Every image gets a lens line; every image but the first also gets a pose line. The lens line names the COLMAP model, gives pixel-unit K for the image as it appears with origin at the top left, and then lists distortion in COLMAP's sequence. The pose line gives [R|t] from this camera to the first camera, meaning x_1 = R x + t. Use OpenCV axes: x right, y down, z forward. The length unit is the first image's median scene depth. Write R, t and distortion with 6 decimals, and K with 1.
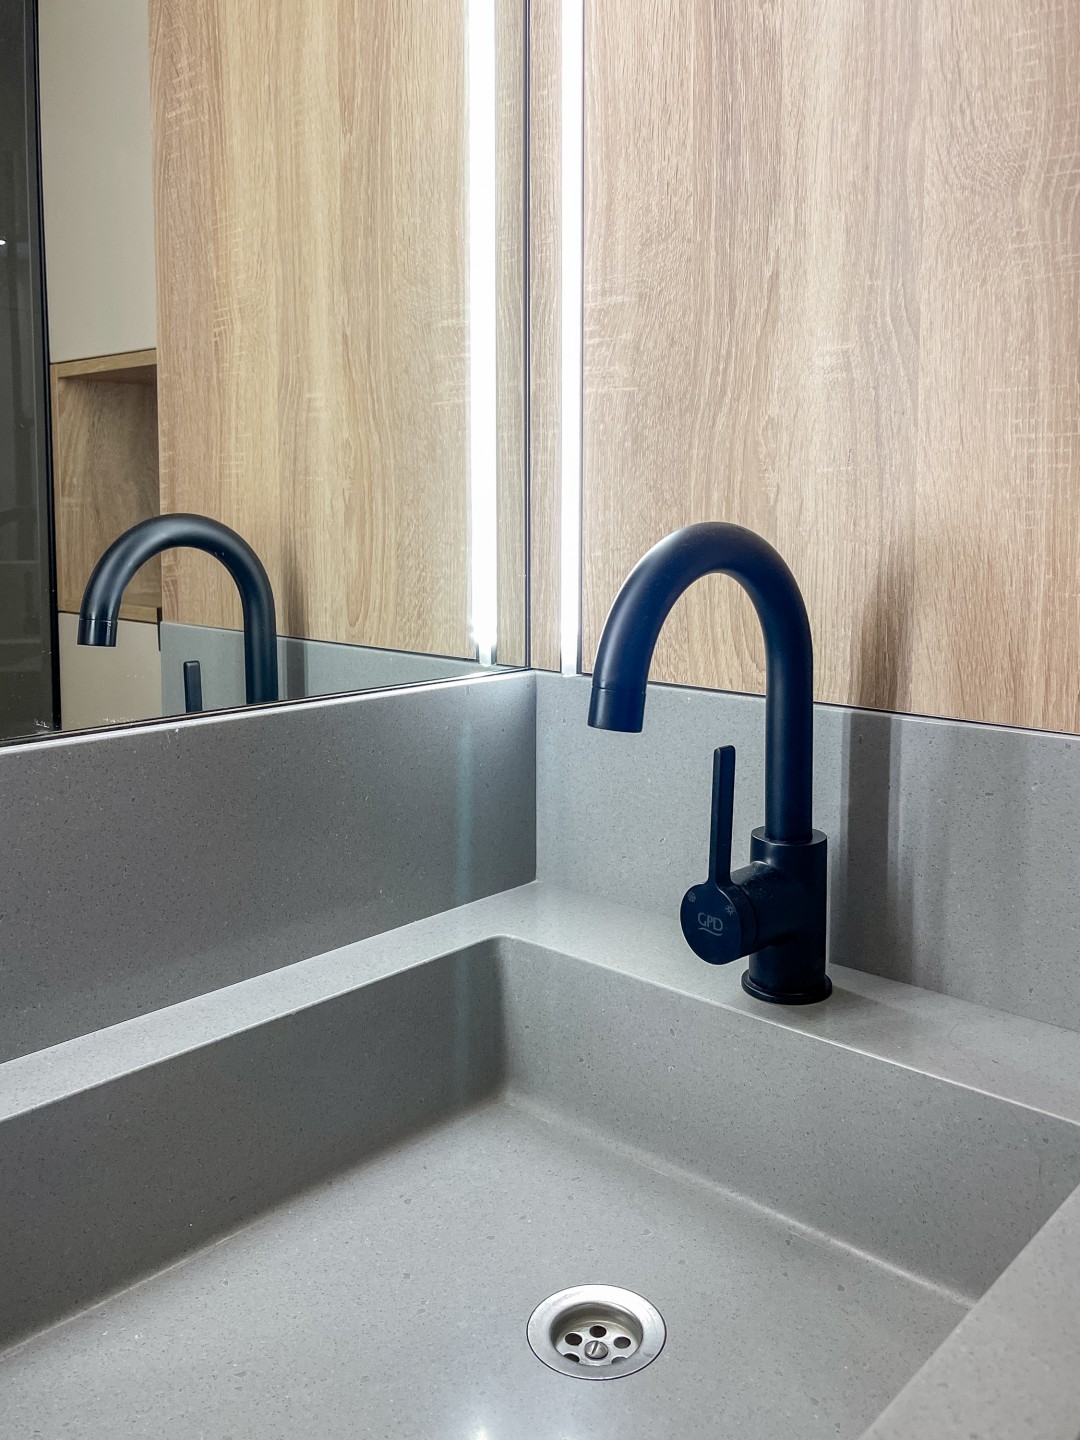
lens RADIAL K [[1158.6, 0, 540.0], [0, 1158.6, 720.0], [0, 0, 1]] dist [0.021406, 0.007951]
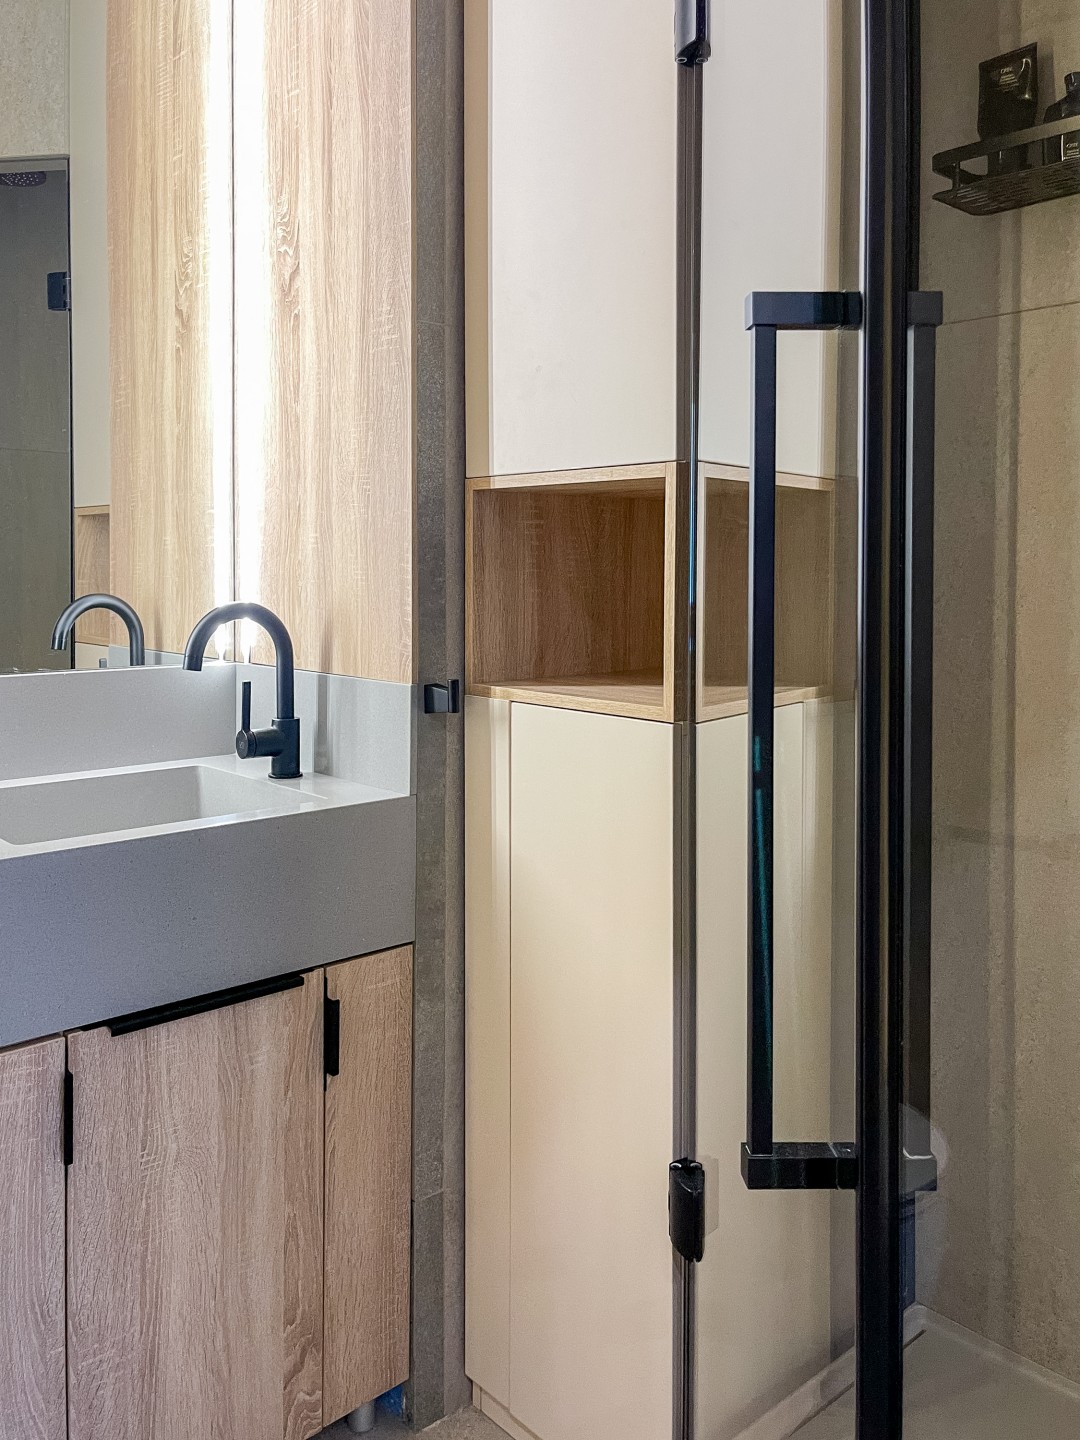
lens RADIAL K [[1158.6, 0, 540.0], [0, 1158.6, 720.0], [0, 0, 1]] dist [0.021406, 0.007951]
pose [[0.994432, 0.005923, -0.105214, 0.813797], [-0.009076, 0.999523, -0.029510, 0.132391], [0.104989, 0.030301, 0.994012, -1.201608]]
